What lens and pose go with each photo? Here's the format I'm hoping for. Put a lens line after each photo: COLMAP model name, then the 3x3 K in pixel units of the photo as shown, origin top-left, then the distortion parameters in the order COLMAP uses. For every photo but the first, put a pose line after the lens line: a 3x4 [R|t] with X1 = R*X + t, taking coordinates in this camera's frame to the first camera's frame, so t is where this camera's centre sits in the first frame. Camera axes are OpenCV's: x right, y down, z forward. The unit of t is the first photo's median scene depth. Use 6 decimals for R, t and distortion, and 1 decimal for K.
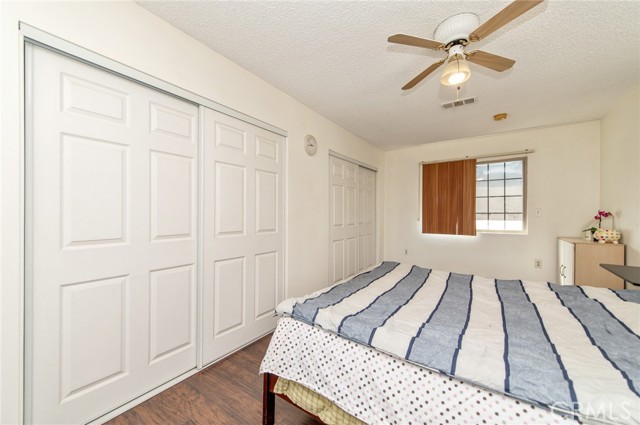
lens RADIAL K [[251.3, 0, 320.3], [0, 251.3, 211.2], [0, 0, 1]] dist [0.011452, -0.000195]
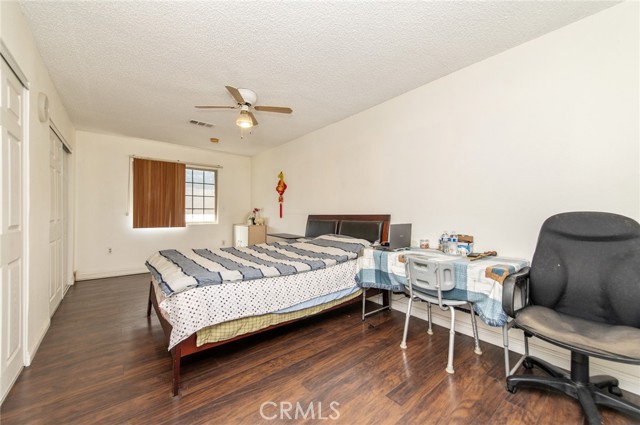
lens RADIAL K [[251.3, 0, 322.9], [0, 251.3, 213.3], [0, 0, 1]] dist [0.011452, -0.000195]
pose [[0.272657, -0.001791, 0.962110, -0.382609], [-0.013779, 0.999888, 0.005766, 0.014819], [-0.962013, -0.014829, 0.272602, 0.024259]]
